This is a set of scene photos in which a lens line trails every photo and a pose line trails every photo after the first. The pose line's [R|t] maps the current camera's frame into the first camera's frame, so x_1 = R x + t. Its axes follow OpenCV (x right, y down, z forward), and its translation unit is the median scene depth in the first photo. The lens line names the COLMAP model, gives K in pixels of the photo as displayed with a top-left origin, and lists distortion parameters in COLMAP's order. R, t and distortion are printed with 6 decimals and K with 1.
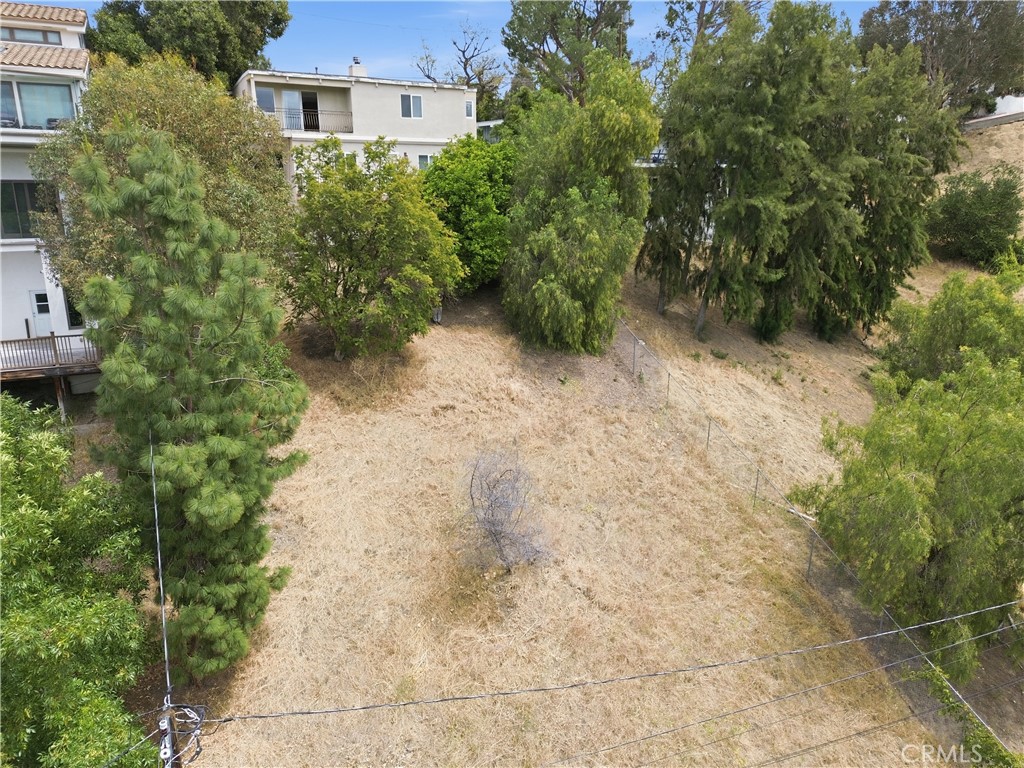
lens RADIAL K [[736.0, 0, 512.0], [0, 736.0, 384.0], [0, 0, 1]] dist [0.084420, -0.066865]
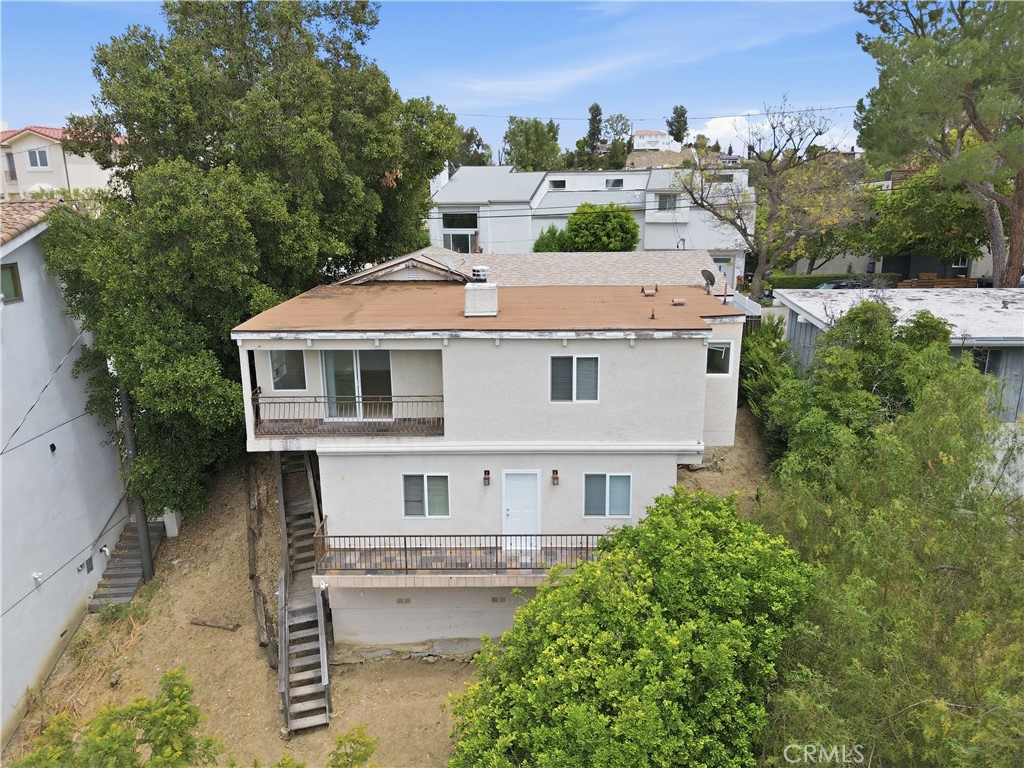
lens RADIAL K [[736.0, 0, 512.0], [0, 736.0, 384.0], [0, 0, 1]] dist [0.084420, -0.066865]
pose [[0.898789, 0.112529, -0.423692, 0.024272], [-0.106784, 0.993580, 0.037362, -0.420559], [0.425177, 0.011663, 0.905035, 0.633902]]
